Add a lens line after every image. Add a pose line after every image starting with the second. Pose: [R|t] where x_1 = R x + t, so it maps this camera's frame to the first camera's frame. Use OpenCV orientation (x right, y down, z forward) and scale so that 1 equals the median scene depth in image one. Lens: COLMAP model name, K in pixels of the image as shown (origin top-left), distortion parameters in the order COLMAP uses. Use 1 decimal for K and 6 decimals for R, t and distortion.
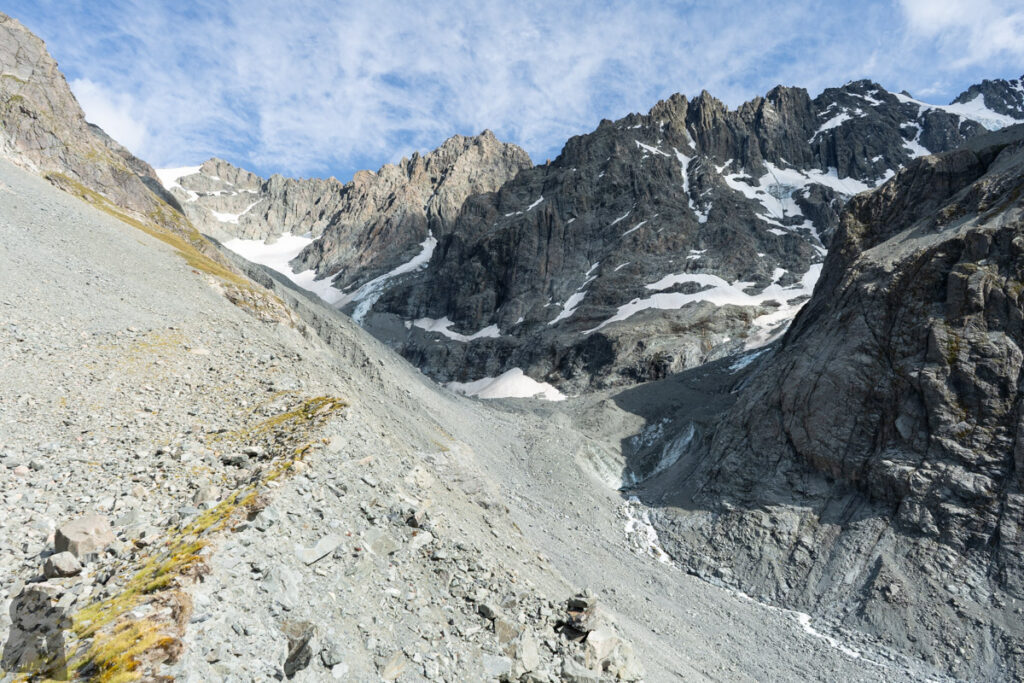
lens RADIAL K [[819.1, 0, 512.0], [0, 819.1, 341.5], [0, 0, 1]] dist [-0.013370, 0.005354]
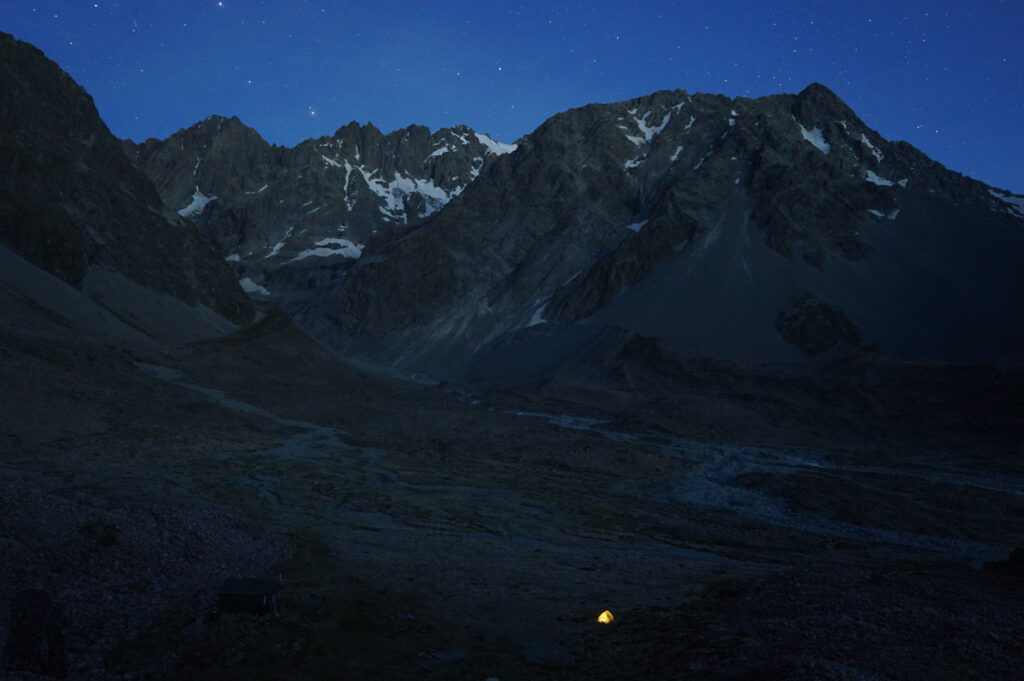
lens RADIAL K [[812.9, 0, 512.0], [0, 812.9, 340.5], [0, 0, 1]] dist [-0.007065, -0.002999]
pose [[0.941691, 0.060015, 0.331084, -0.028839], [-0.101376, 0.988848, 0.109095, -0.082467], [-0.320845, -0.136298, 0.937273, -0.956501]]
